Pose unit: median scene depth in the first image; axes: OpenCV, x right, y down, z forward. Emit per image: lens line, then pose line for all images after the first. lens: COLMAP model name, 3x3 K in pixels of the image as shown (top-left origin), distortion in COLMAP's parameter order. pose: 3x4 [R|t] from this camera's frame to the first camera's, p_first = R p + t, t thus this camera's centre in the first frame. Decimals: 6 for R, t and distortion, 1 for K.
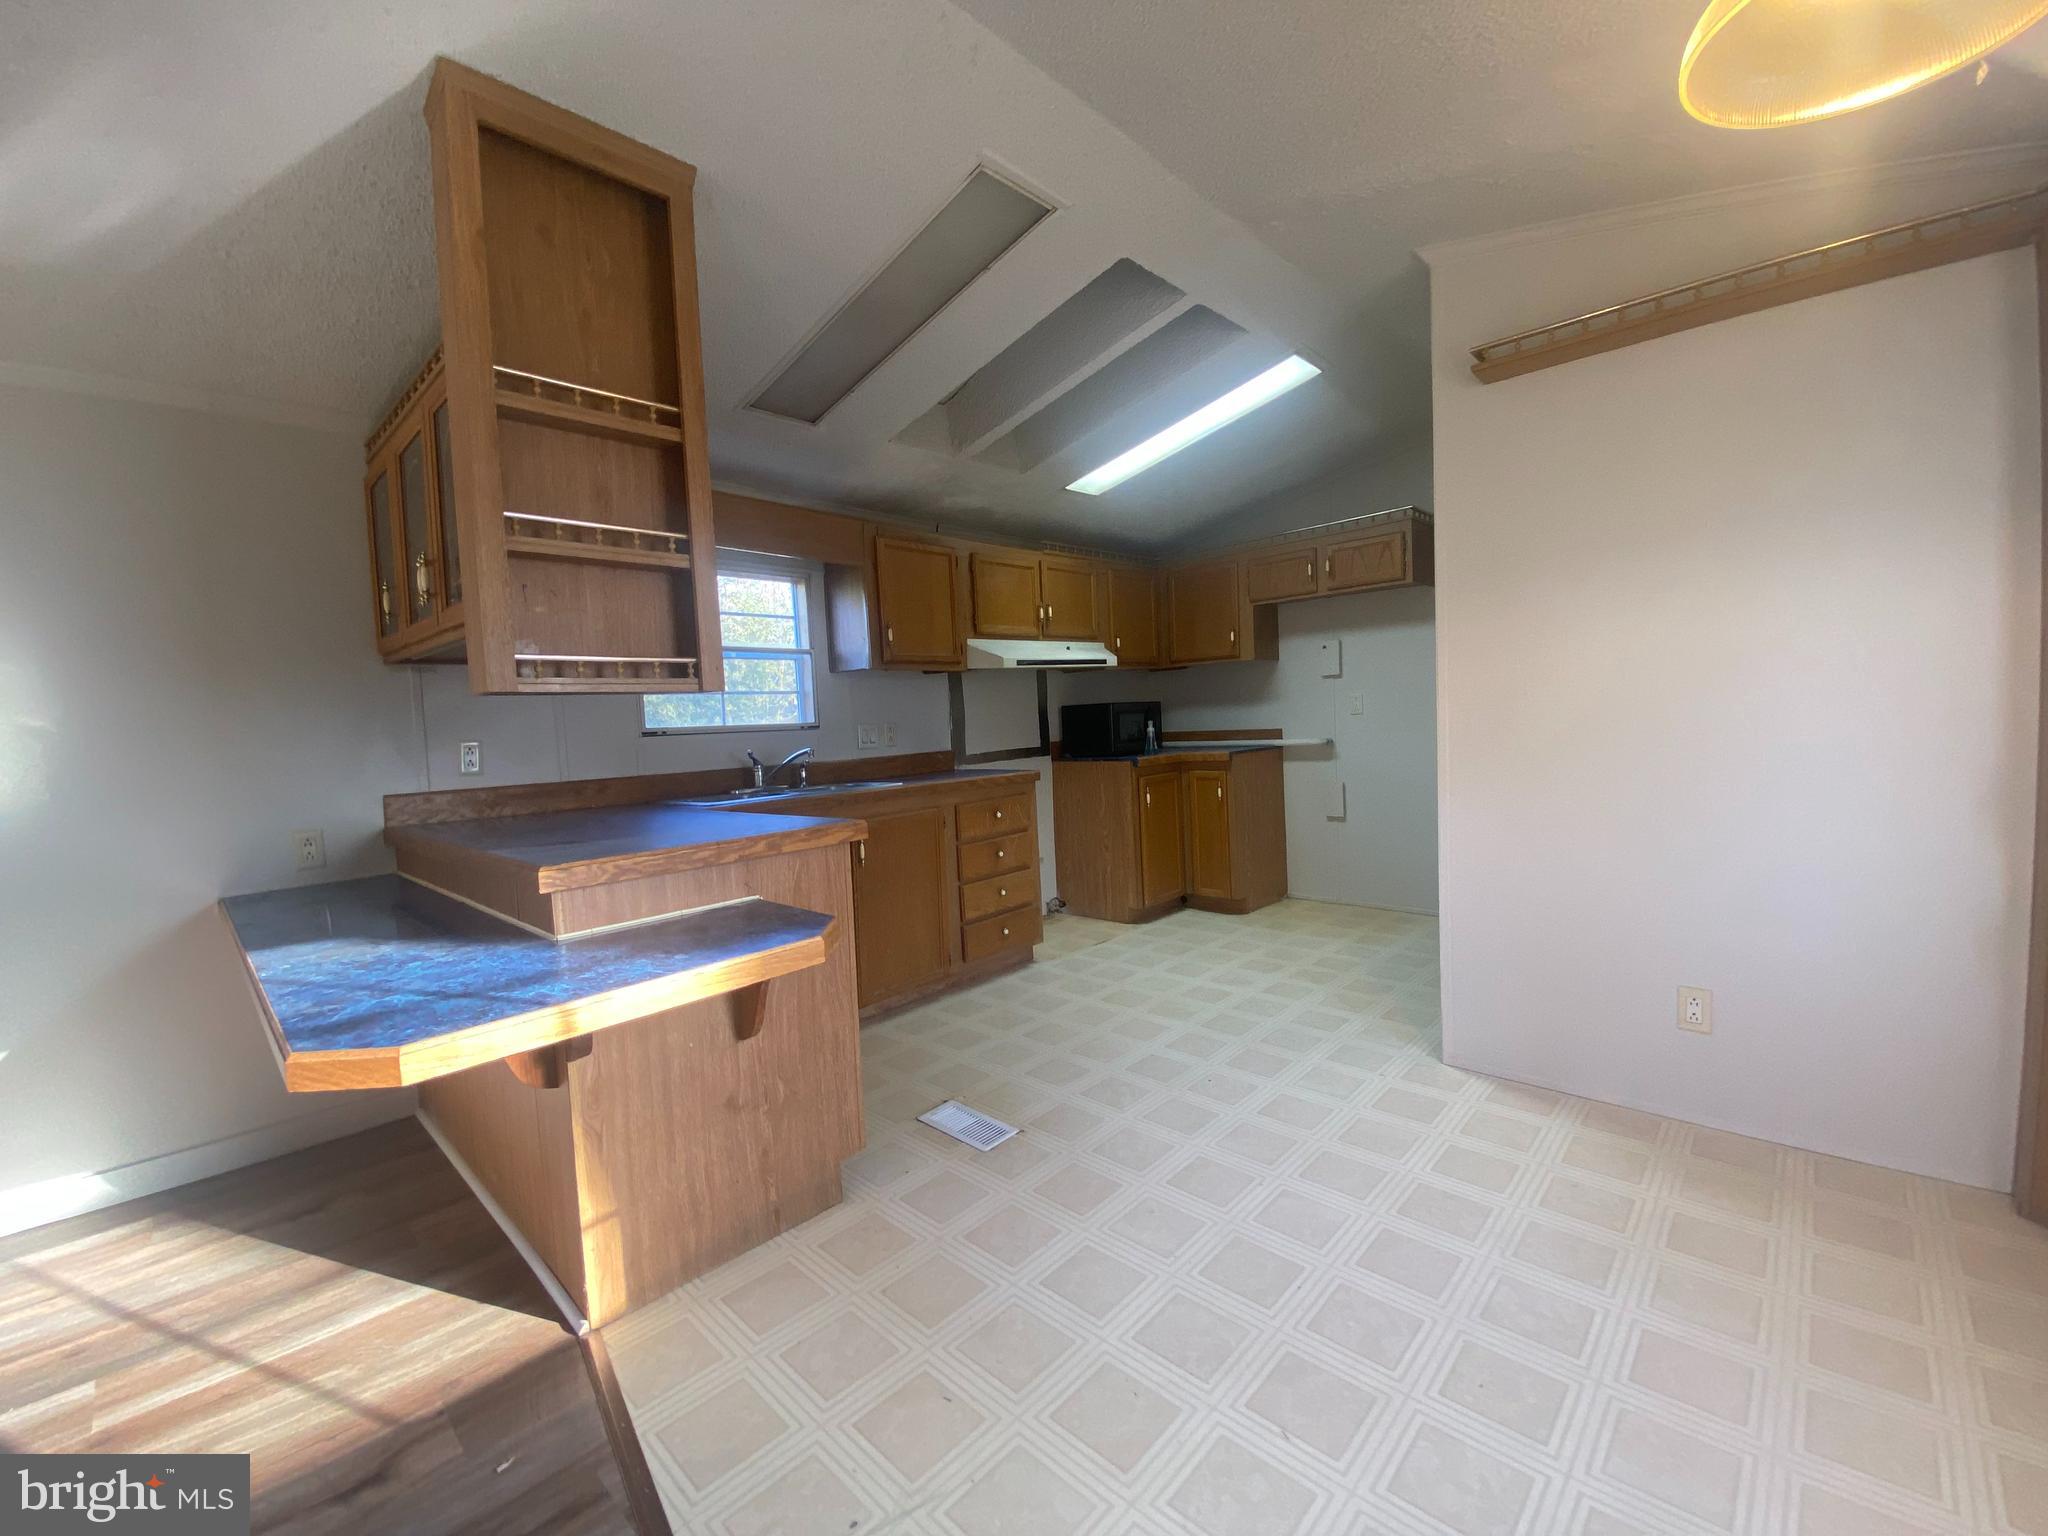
lens RADIAL K [[832.9, 0, 1007.9], [0, 832.9, 761.5], [0, 0, 1]] dist [0.031059, -0.023839]
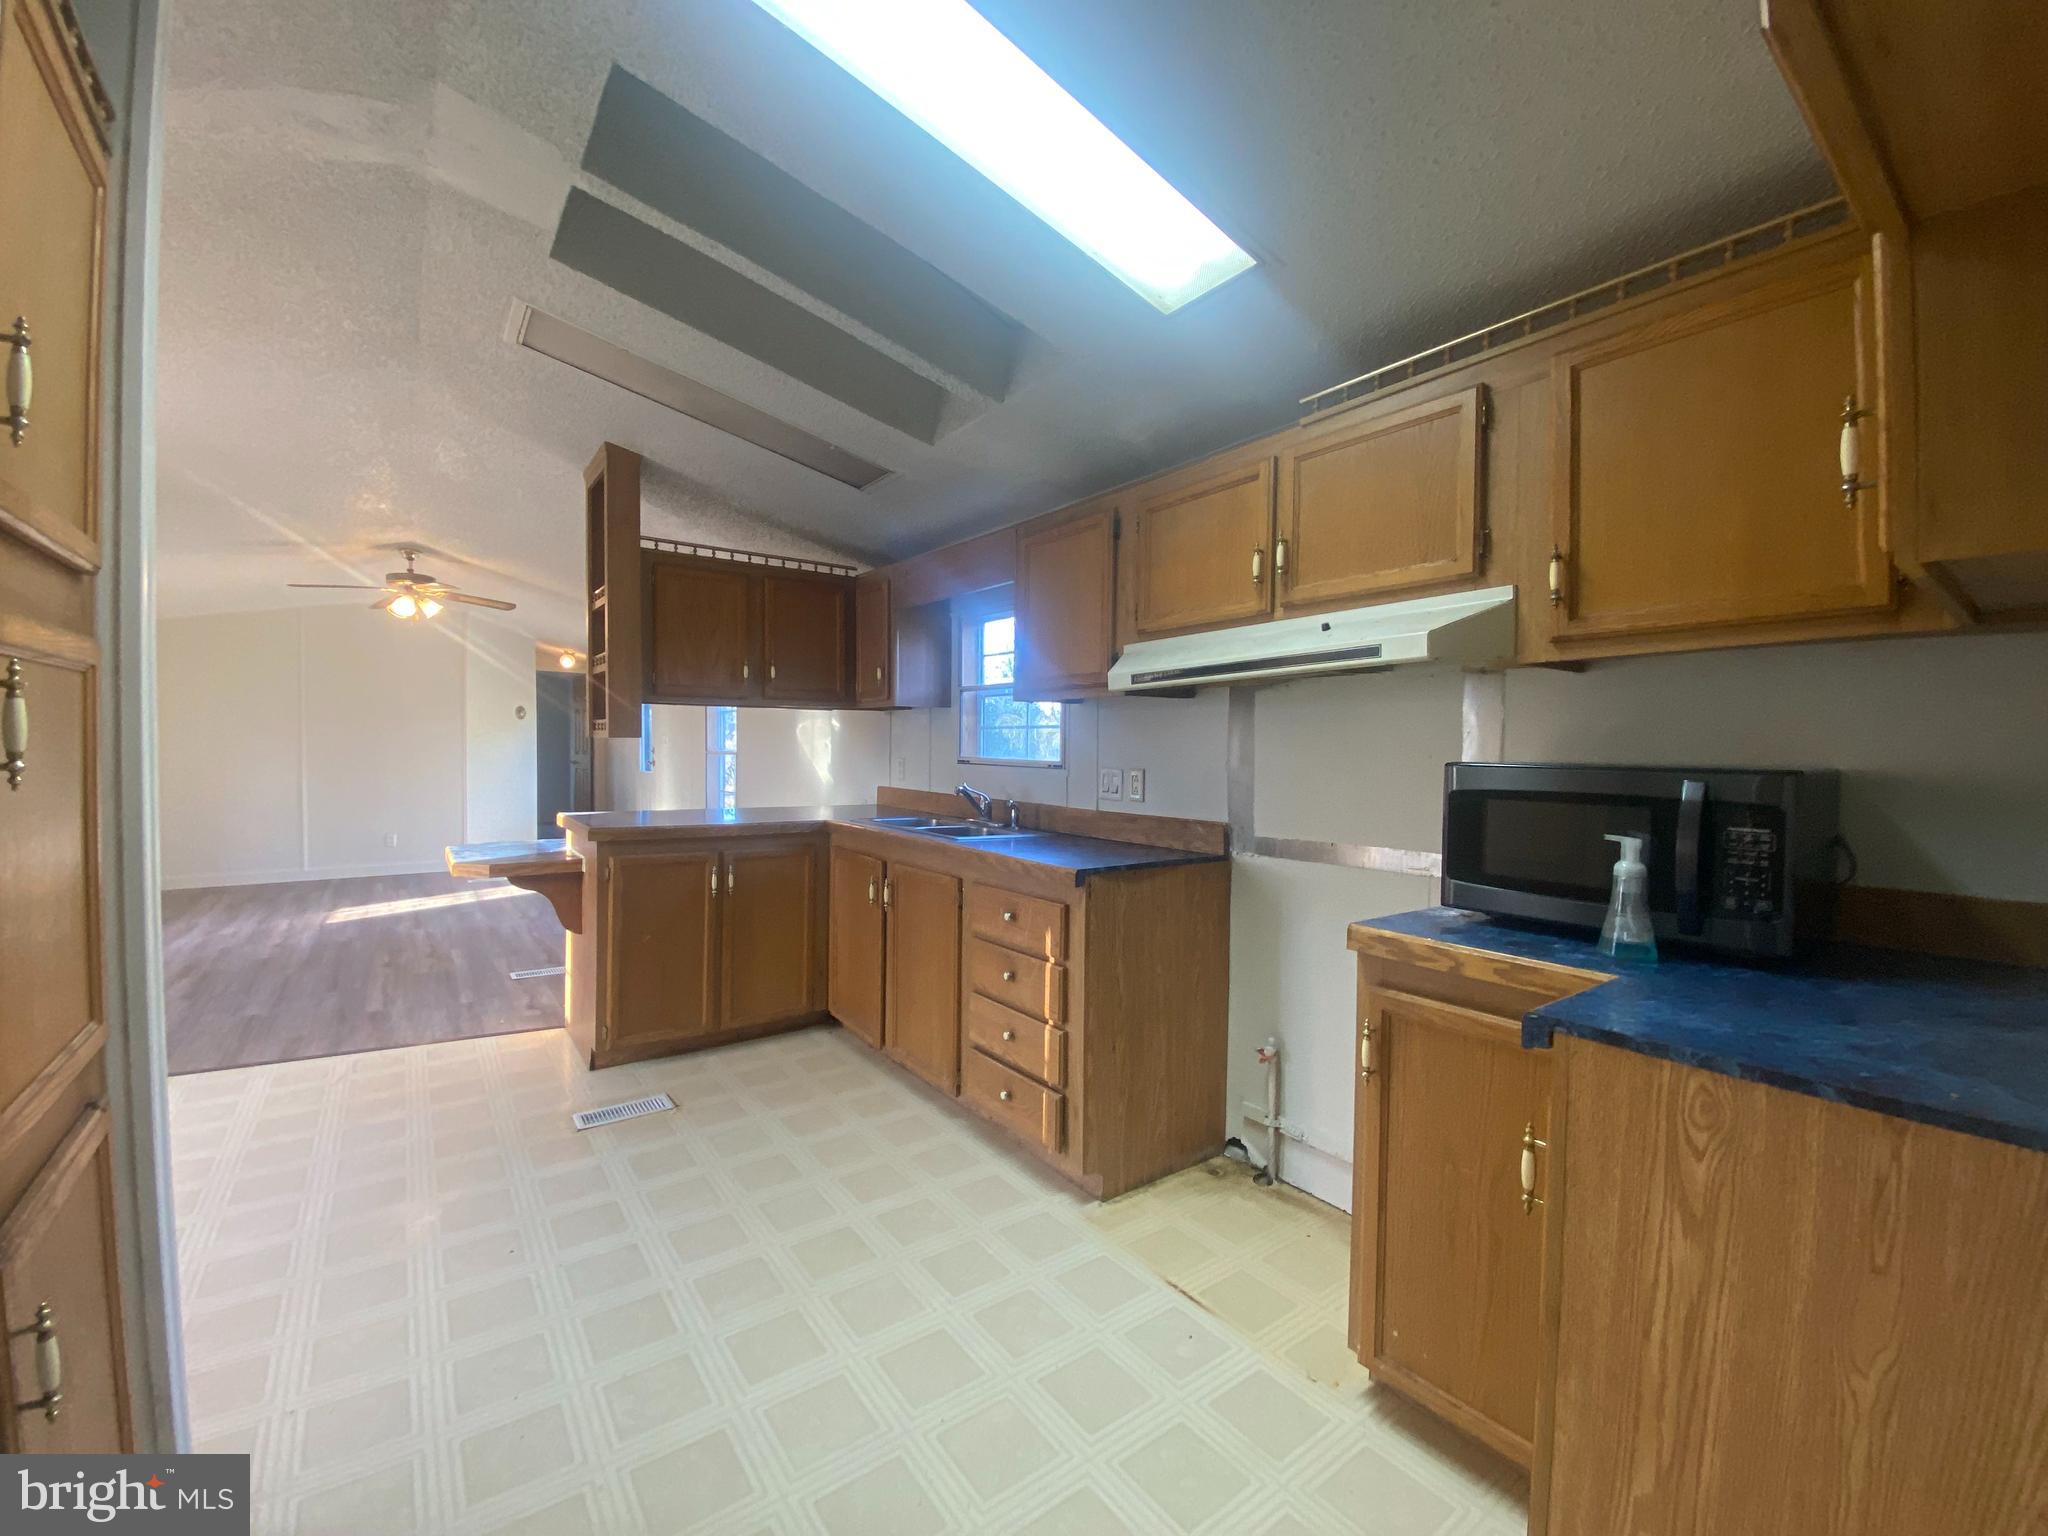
lens RADIAL K [[832.9, 0, 1007.9], [0, 832.9, 761.5], [0, 0, 1]] dist [0.031059, -0.023839]
pose [[-0.180596, 0.064417, -0.981446, 1.161868], [-0.054366, 0.995674, 0.075355, -0.200997], [0.982054, 0.066966, -0.176313, 2.030536]]
